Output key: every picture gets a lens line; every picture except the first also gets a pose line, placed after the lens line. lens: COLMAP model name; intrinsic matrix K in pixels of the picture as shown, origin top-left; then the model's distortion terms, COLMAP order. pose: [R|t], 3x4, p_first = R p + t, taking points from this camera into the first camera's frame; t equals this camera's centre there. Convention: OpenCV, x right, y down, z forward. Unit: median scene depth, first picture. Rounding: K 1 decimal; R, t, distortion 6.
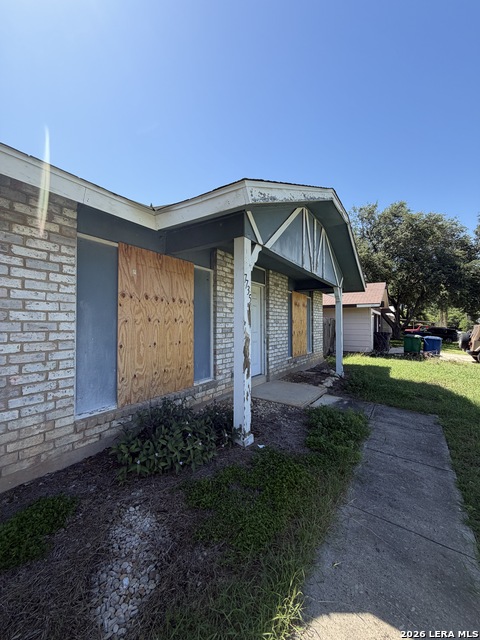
lens RADIAL K [[255.7, 0, 239.7], [0, 255.7, 317.7], [0, 0, 1]] dist [-0.000335, -0.000064]
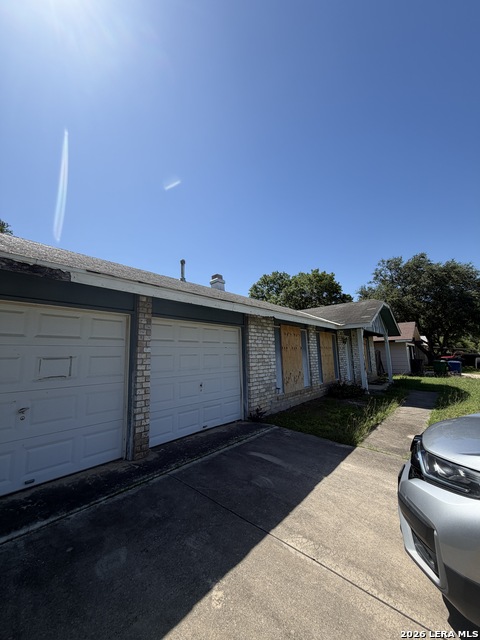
lens RADIAL K [[255.7, 0, 239.7], [0, 255.7, 317.7], [0, 0, 1]] dist [-0.000335, -0.000064]
pose [[0.993978, -0.045794, -0.099554, -0.169952], [0.032595, 0.990928, -0.130378, -0.010685], [0.104621, 0.126347, 0.986454, -0.341069]]
